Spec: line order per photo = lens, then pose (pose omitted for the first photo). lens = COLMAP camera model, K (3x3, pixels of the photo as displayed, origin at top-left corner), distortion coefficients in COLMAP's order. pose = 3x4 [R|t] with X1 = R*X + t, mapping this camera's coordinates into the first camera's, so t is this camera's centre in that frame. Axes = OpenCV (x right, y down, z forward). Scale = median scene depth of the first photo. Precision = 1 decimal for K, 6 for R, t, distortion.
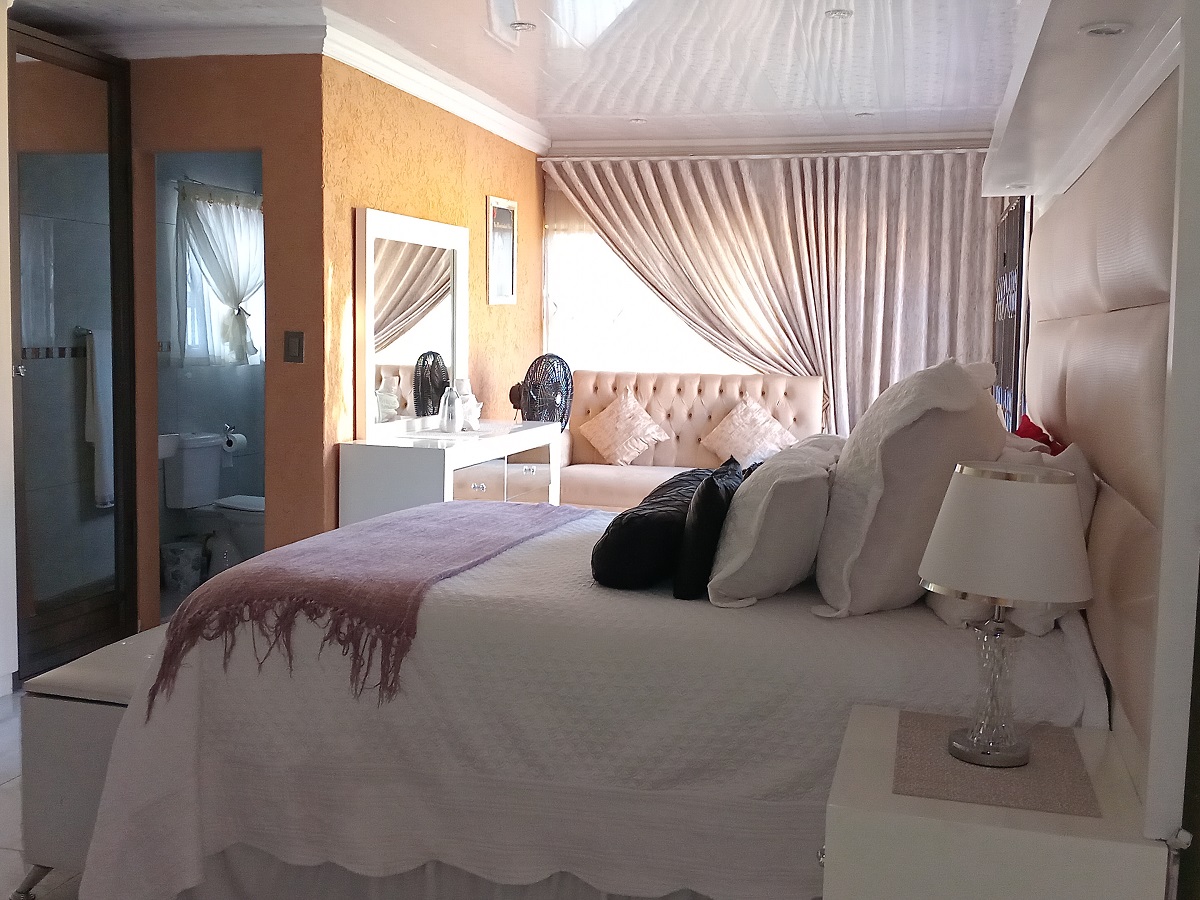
lens RADIAL K [[1295.5, 0, 603.4], [0, 1295.5, 449.6], [0, 0, 1]] dist [0.126391, -0.302635]
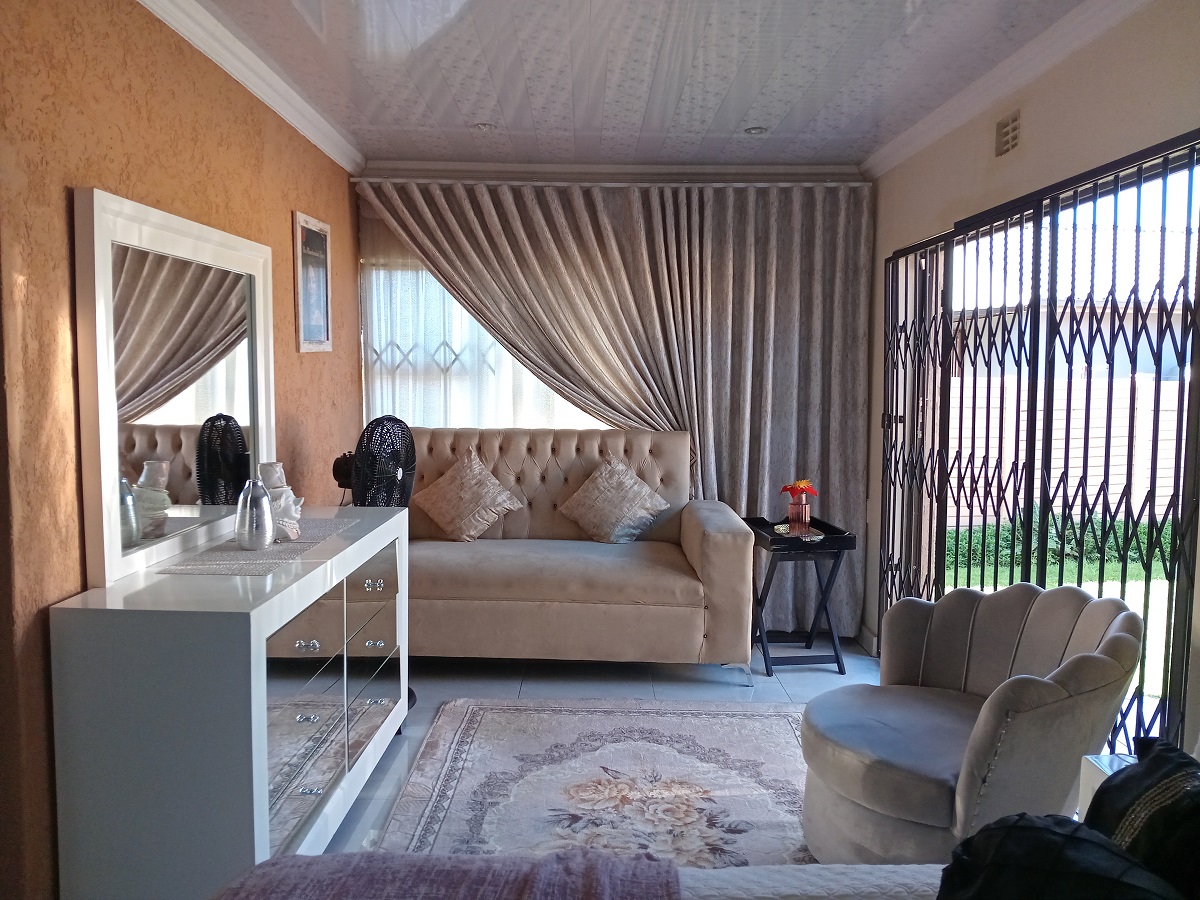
lens RADIAL K [[916.5, 0, 600.6], [0, 916.5, 446.6], [0, 0, 1]] dist [0.108932, -0.238176]
pose [[0.967781, -0.029769, 0.250027, -0.050818], [0.031211, 0.999511, -0.001801, -0.046089], [-0.249851, 0.009547, 0.968237, 0.396836]]
